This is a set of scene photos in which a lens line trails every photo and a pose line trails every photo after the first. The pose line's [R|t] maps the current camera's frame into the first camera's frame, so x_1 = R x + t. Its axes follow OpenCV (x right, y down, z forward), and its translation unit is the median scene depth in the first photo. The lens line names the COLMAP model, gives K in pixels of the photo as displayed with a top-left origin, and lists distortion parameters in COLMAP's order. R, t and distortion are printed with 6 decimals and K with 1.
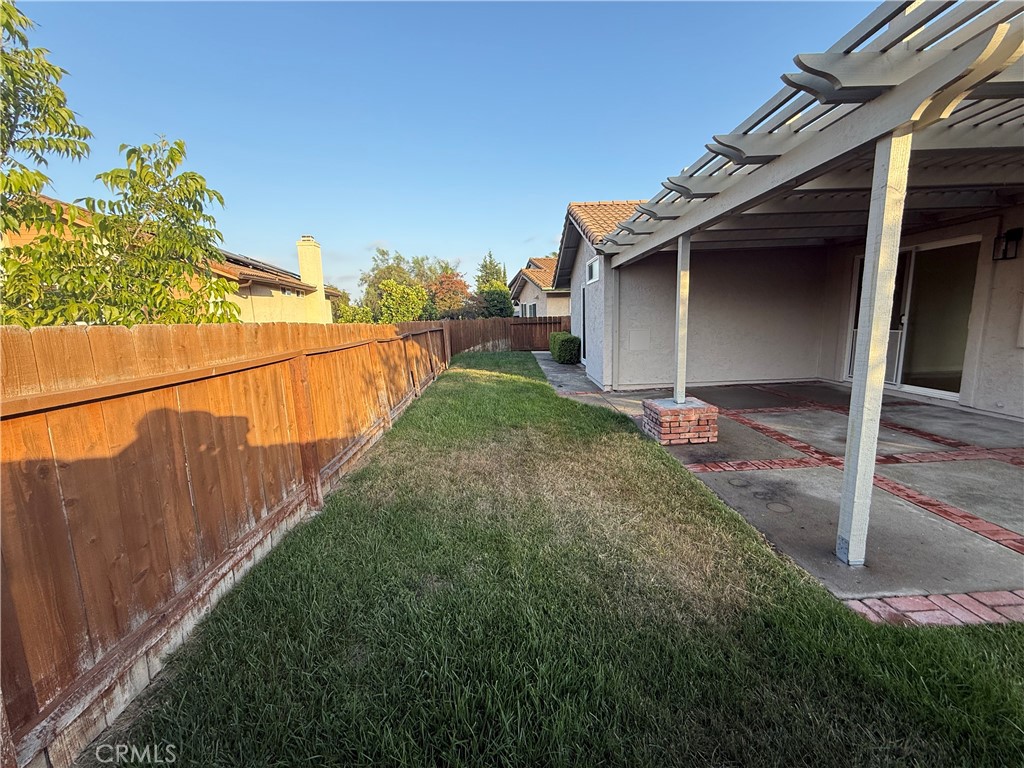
lens RADIAL K [[407.1, 0, 511.4], [0, 407.1, 382.8], [0, 0, 1]] dist [0.000463, -0.000289]
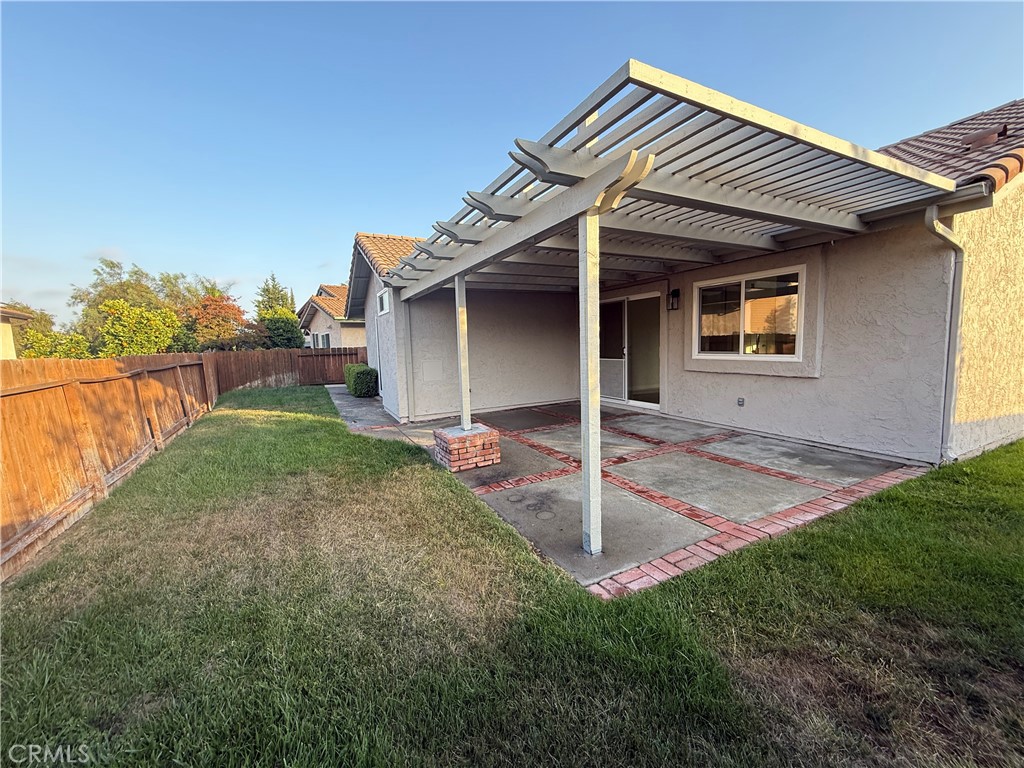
lens RADIAL K [[407.1, 0, 510.0], [0, 407.1, 382.3], [0, 0, 1]] dist [0.000463, -0.000289]
pose [[0.893880, -0.037623, 0.446724, 0.055103], [0.070836, 0.995808, -0.057875, -0.005368], [-0.442674, 0.083378, 0.892798, -0.008391]]
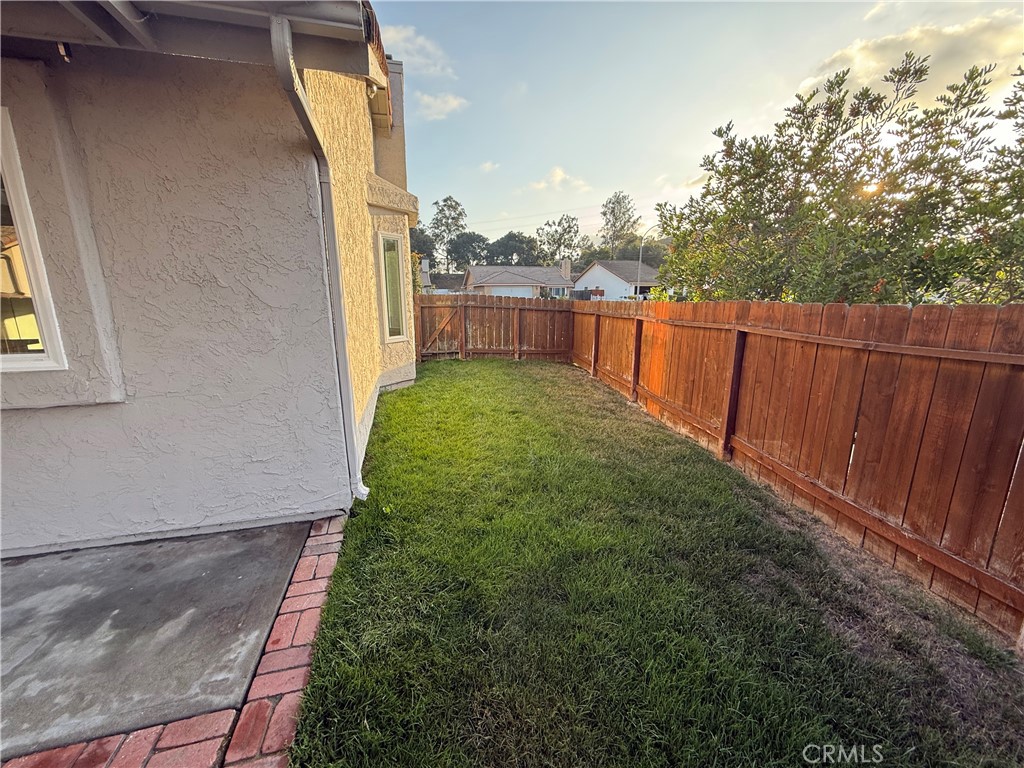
lens RADIAL K [[407.1, 0, 510.6], [0, 407.1, 384.5], [0, 0, 1]] dist [0.000463, -0.000289]
pose [[-0.249553, -0.172019, 0.952960, 0.804340], [0.164583, 0.962244, 0.216794, -0.080084], [-0.954272, 0.210942, -0.211820, 0.295273]]
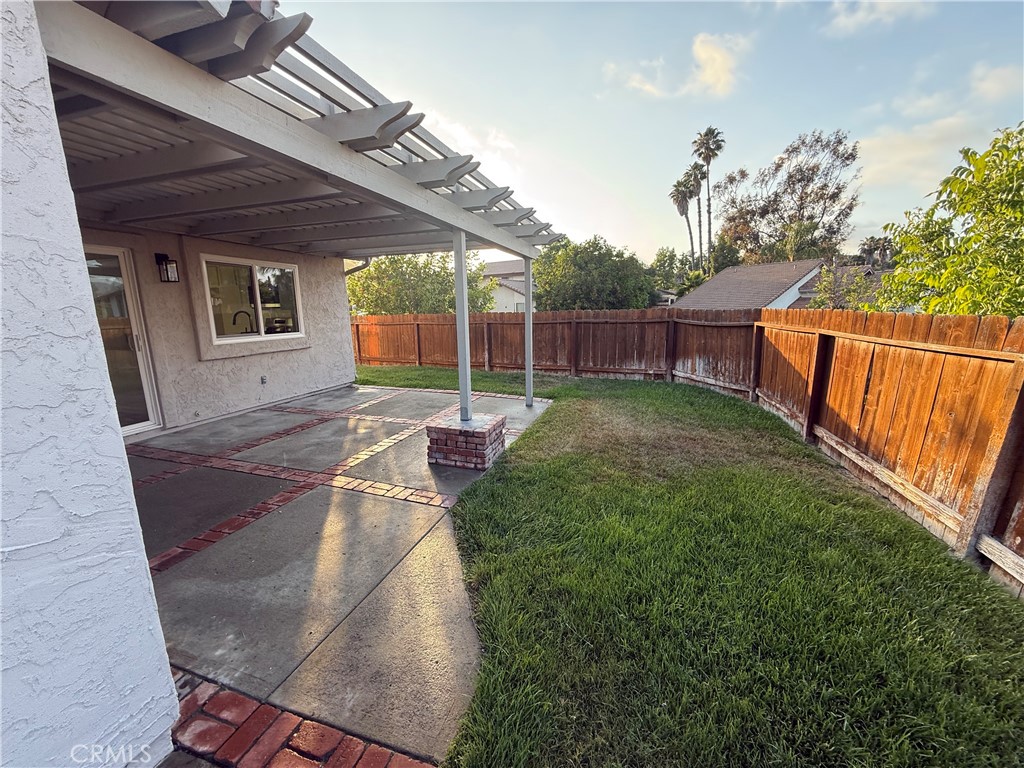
lens RADIAL K [[407.1, 0, 512.1], [0, 407.1, 386.7], [0, 0, 1]] dist [0.000463, -0.000289]
pose [[-0.951326, -0.009299, 0.308045, 0.049676], [0.095257, 0.941727, 0.322607, -0.359769], [-0.293095, 0.336248, -0.895004, 2.110644]]
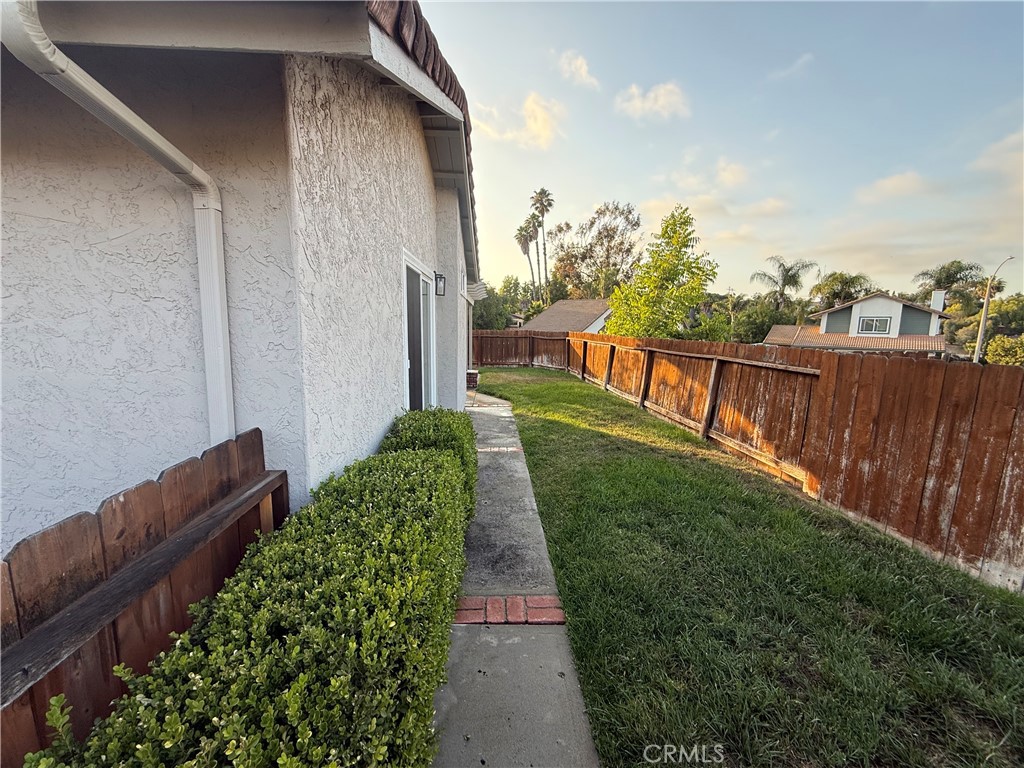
lens RADIAL K [[407.1, 0, 504.6], [0, 407.1, 386.0], [0, 0, 1]] dist [0.000463, -0.000289]
pose [[-0.999369, 0.024133, -0.026043, 0.299557], [0.015292, 0.954529, 0.297725, -0.676449], [0.032044, 0.297139, -0.954296, 3.931493]]
